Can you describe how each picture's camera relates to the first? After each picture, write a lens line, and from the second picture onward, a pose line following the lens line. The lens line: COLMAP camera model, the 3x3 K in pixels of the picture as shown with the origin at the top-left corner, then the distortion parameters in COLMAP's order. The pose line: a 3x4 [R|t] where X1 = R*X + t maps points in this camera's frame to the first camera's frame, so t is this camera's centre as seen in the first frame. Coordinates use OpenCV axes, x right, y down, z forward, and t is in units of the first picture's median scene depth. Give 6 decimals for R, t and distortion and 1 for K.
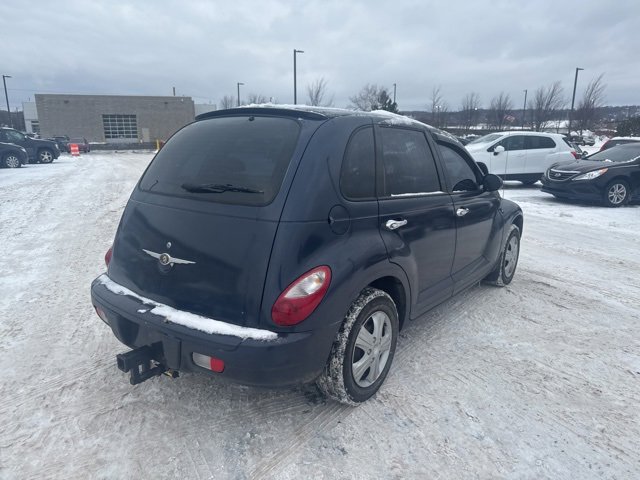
lens RADIAL K [[454.9, 0, 327.8], [0, 454.9, 239.7], [0, 0, 1]] dist [0.035160, -0.041530]
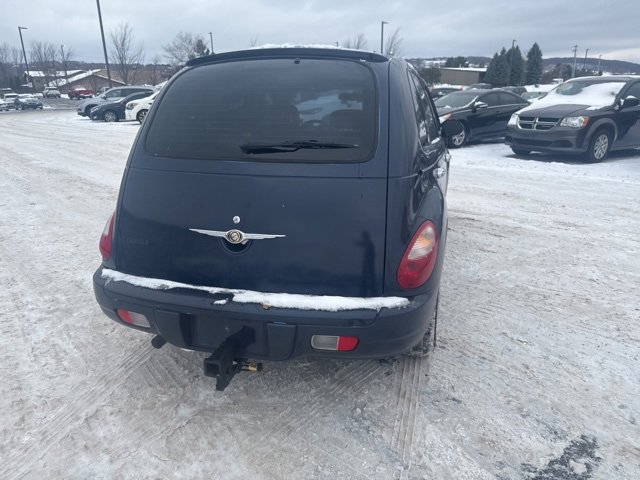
lens RADIAL K [[454.9, 0, 327.8], [0, 454.9, 239.7], [0, 0, 1]] dist [0.035160, -0.041530]
pose [[0.926443, -0.135128, 0.351345, -0.400896], [0.101241, 0.988403, 0.113183, -0.023296], [-0.362564, -0.069287, 0.929380, 0.141112]]
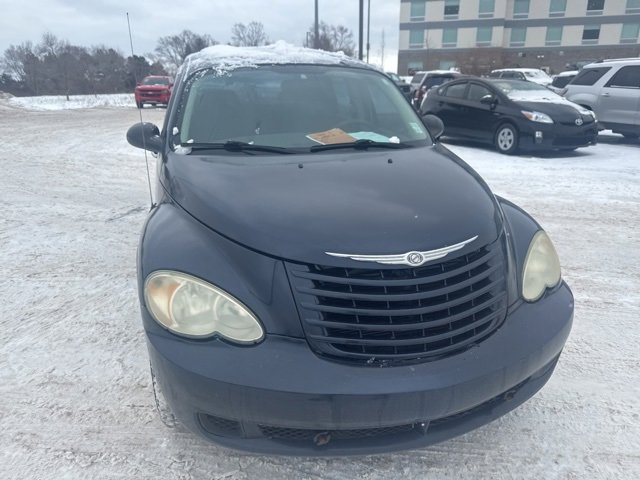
lens RADIAL K [[470.1, 0, 320.0], [0, 470.1, 240.0], [0, 0, 1]] dist [-0.001022, -0.003292]
pose [[-0.610804, 0.240411, -0.754401, 0.987316], [-0.177139, 0.887147, 0.426136, -0.426115], [0.771712, 0.393919, -0.499287, 2.082184]]
